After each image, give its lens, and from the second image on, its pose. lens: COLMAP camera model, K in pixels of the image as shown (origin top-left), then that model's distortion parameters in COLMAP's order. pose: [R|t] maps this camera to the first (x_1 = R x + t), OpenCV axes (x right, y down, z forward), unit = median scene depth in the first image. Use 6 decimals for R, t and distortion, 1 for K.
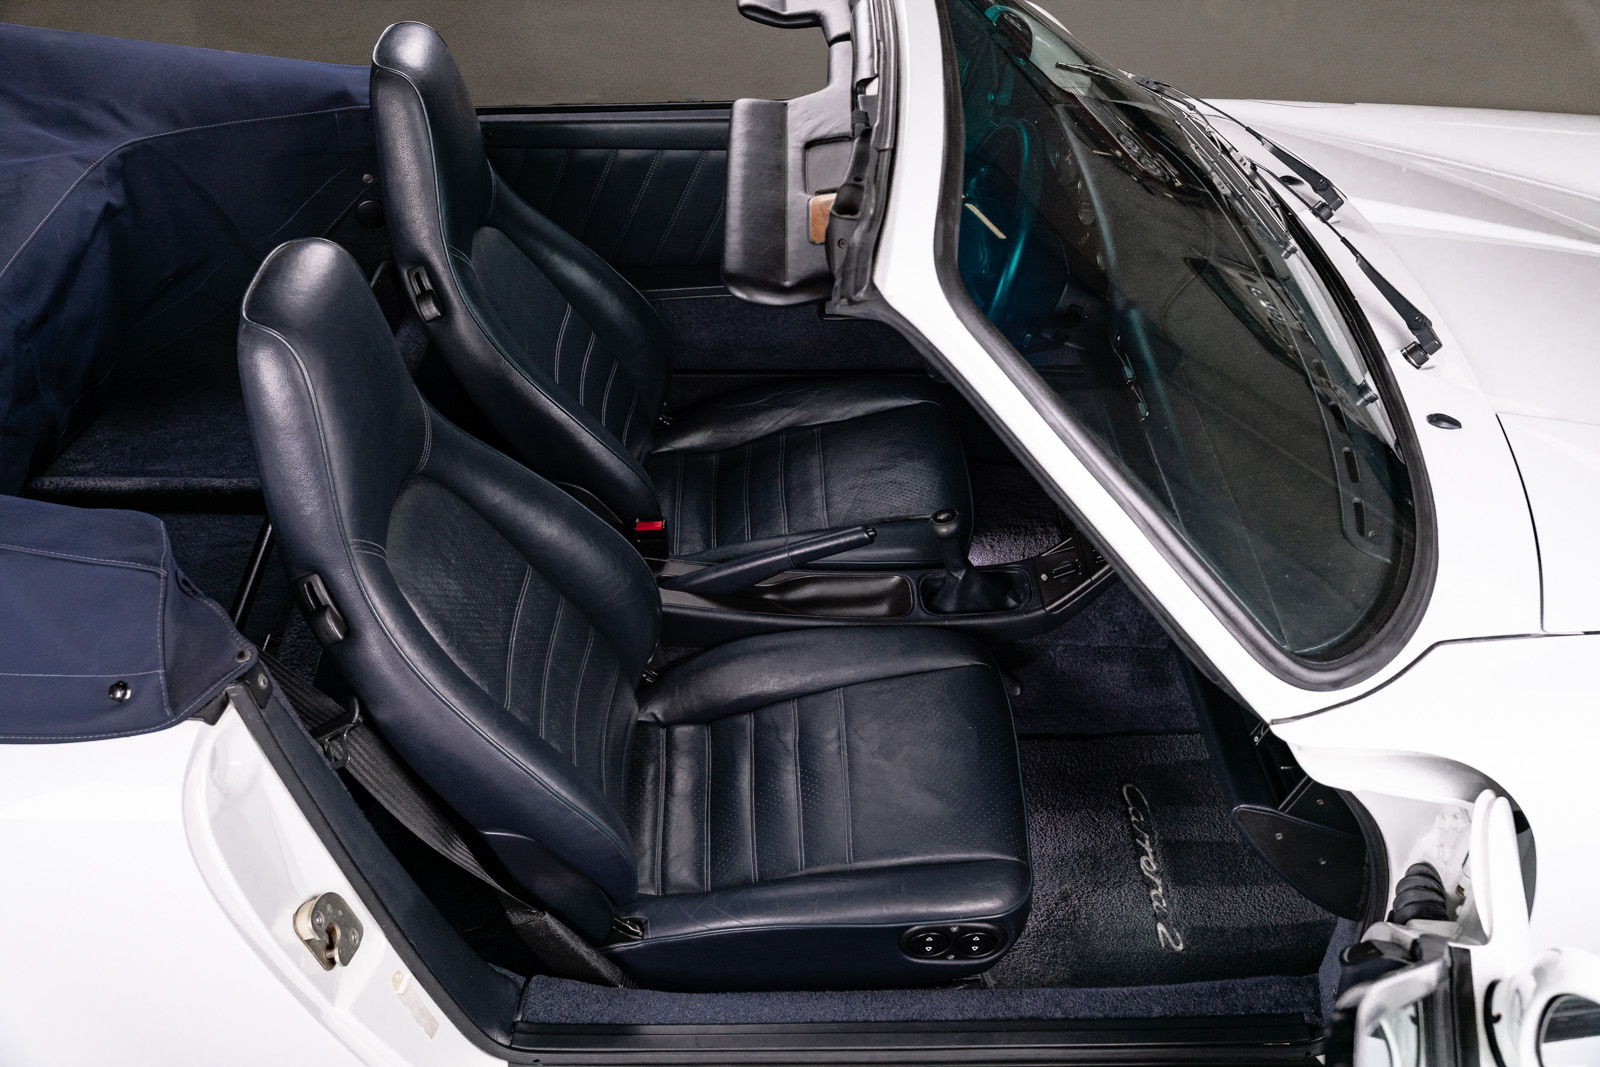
lens RADIAL K [[1537.7, 0, 808.0], [0, 1537.7, 536.4], [0, 0, 1]] dist [0.009019, 0.006596]
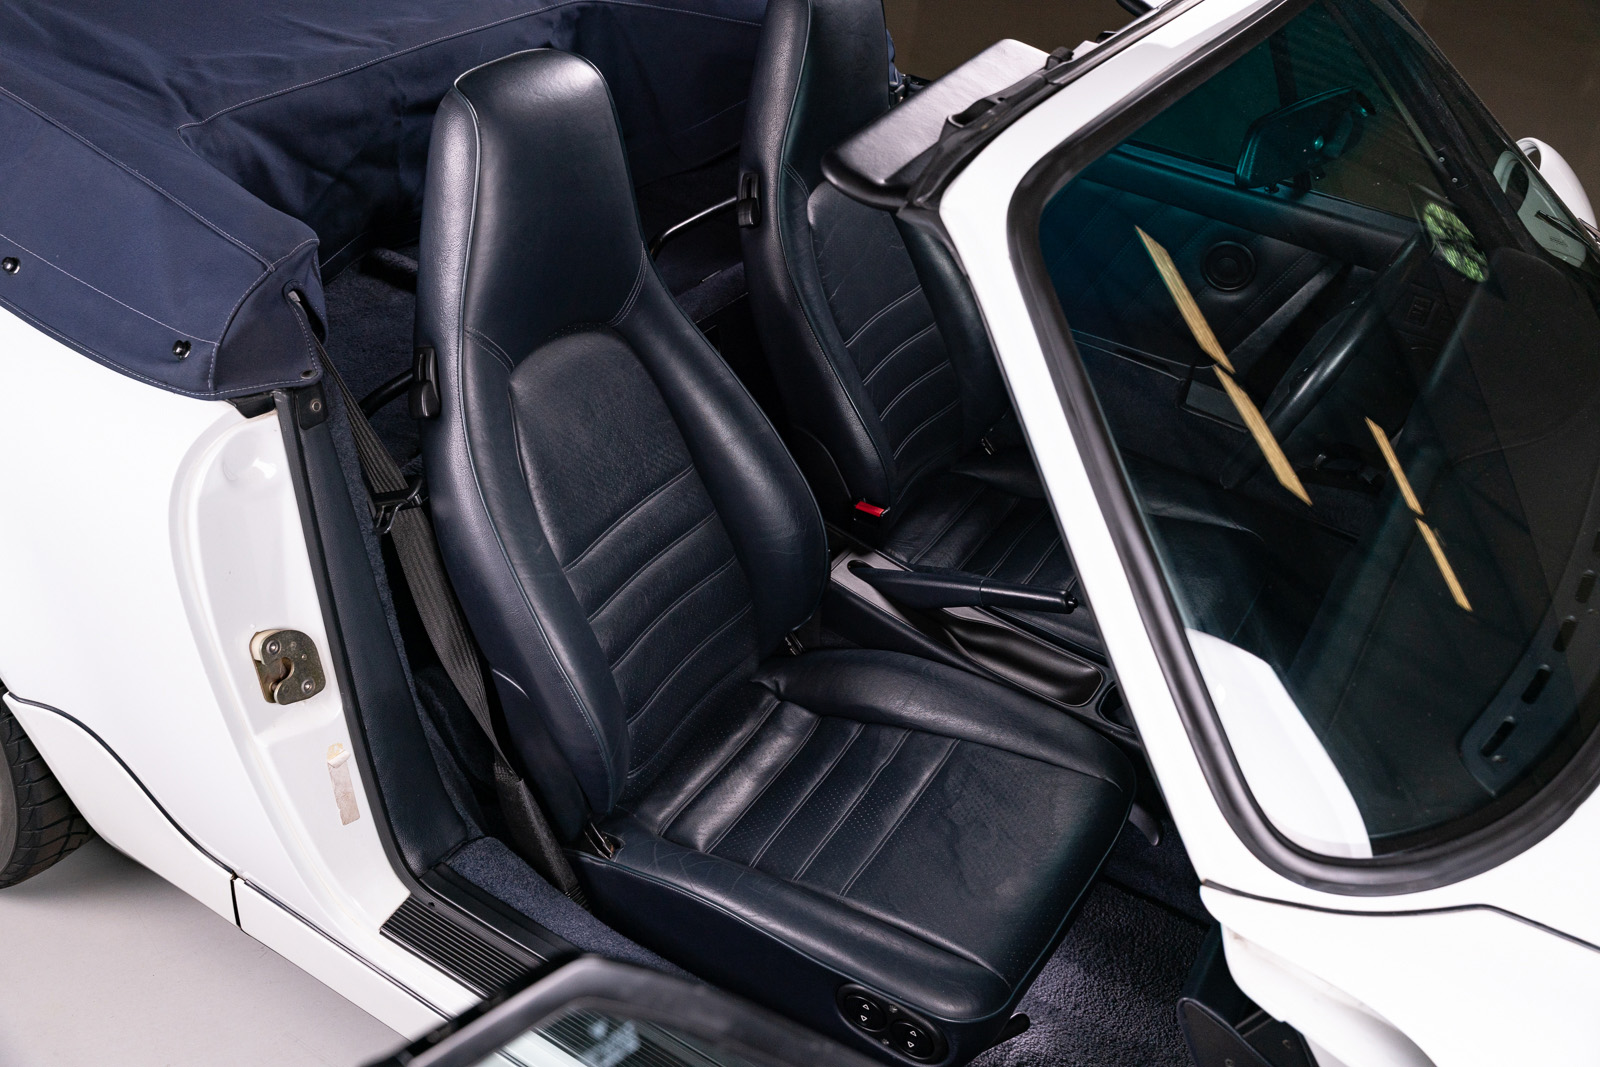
lens RADIAL K [[1537.7, 0, 808.0], [0, 1537.7, 536.4], [0, 0, 1]] dist [0.009019, 0.006596]
pose [[0.848748, 0.378450, -0.369326, 0.278319], [-0.409145, 0.912454, -0.005262, 0.036773], [0.335002, 0.155574, 0.929285, 0.138334]]
